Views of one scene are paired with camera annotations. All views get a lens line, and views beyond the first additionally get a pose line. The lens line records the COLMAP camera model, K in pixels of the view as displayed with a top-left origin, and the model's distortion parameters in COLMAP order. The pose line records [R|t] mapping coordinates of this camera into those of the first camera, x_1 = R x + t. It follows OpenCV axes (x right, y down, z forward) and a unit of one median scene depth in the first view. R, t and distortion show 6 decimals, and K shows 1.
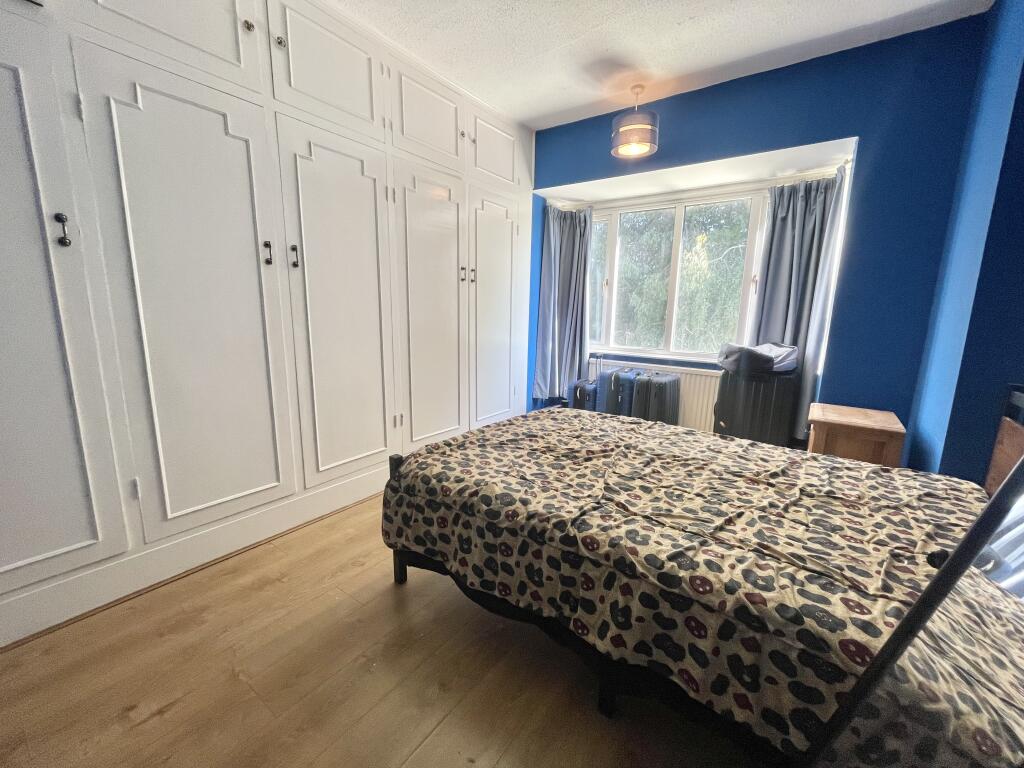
lens RADIAL K [[415.7, 0, 512.6], [0, 415.7, 384.5], [0, 0, 1]] dist [-0.001585, -0.000235]
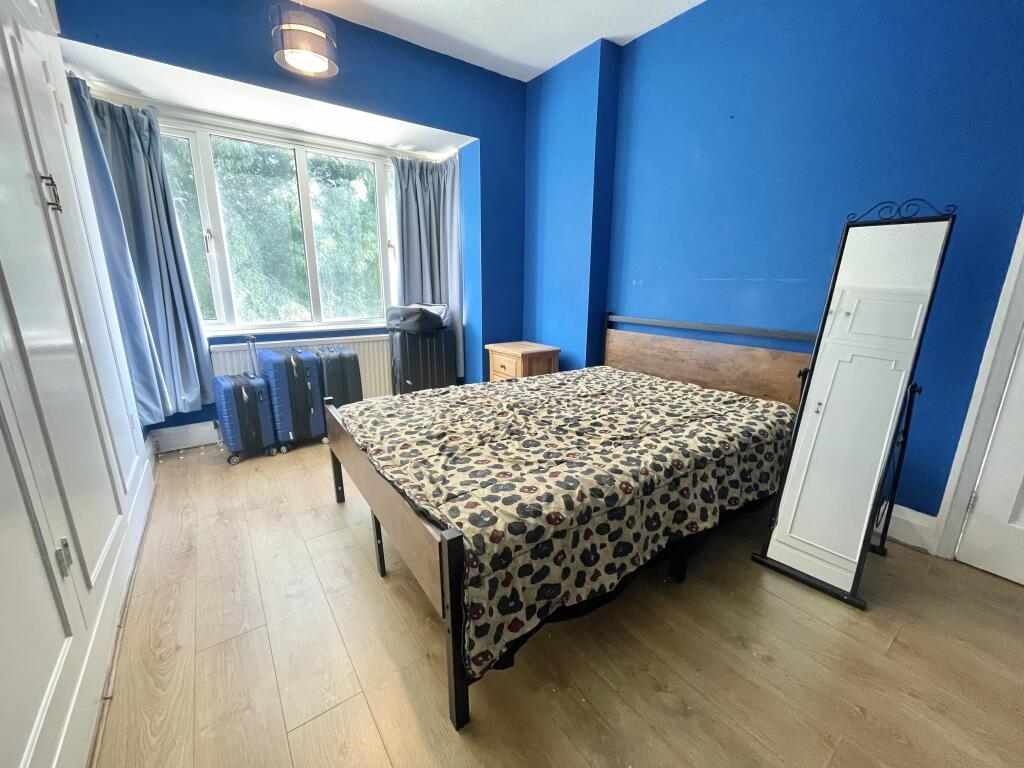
lens RADIAL K [[415.7, 0, 511.9], [0, 415.7, 384.5], [0, 0, 1]] dist [-0.001585, -0.000235]
pose [[0.313871, -0.245533, 0.917169, -0.645106], [0.172679, 0.964636, 0.199146, -0.108848], [-0.933631, 0.095870, 0.345170, 0.630481]]
